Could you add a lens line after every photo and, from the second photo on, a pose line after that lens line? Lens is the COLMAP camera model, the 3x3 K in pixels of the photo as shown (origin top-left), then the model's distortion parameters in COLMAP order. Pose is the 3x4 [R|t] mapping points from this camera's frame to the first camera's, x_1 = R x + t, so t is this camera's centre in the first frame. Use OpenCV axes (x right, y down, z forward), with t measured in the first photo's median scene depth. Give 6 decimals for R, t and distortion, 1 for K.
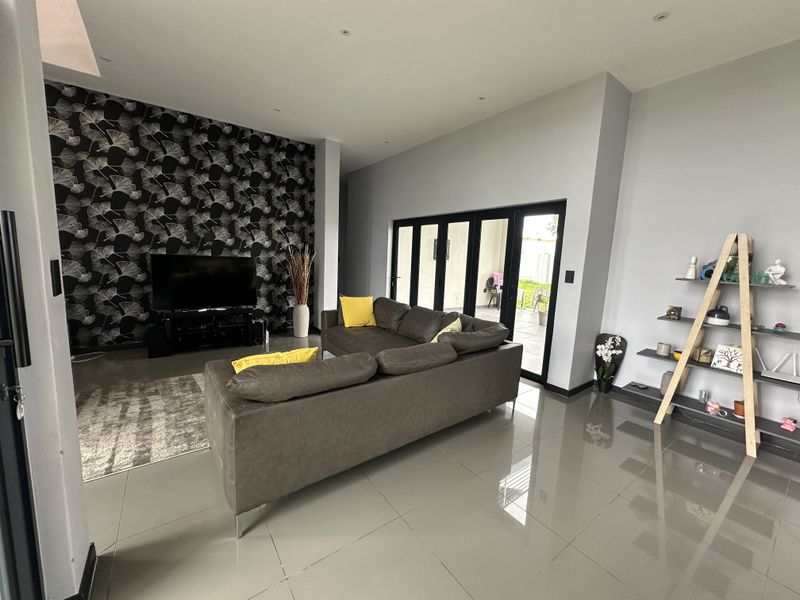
lens RADIAL K [[327.6, 0, 423.0], [0, 327.6, 297.1], [0, 0, 1]] dist [0.020821, -0.000044]
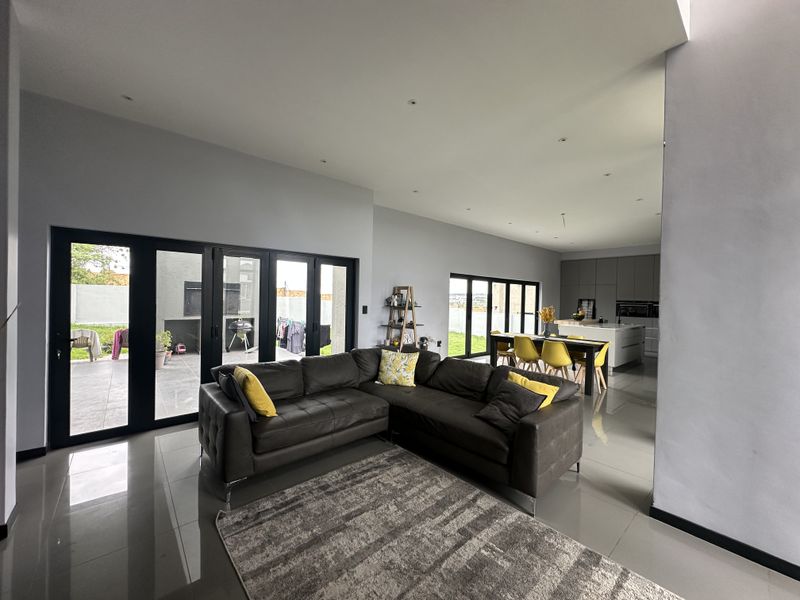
lens RADIAL K [[322.2, 0, 400.0], [0, 322.2, 300.0], [0, 0, 1]] dist [-0.000999, -0.000087]
pose [[-0.045476, -0.059889, 0.997169, -1.571853], [0.122686, 0.990310, 0.065072, -0.272591], [-0.991403, 0.125298, -0.037688, 1.408095]]
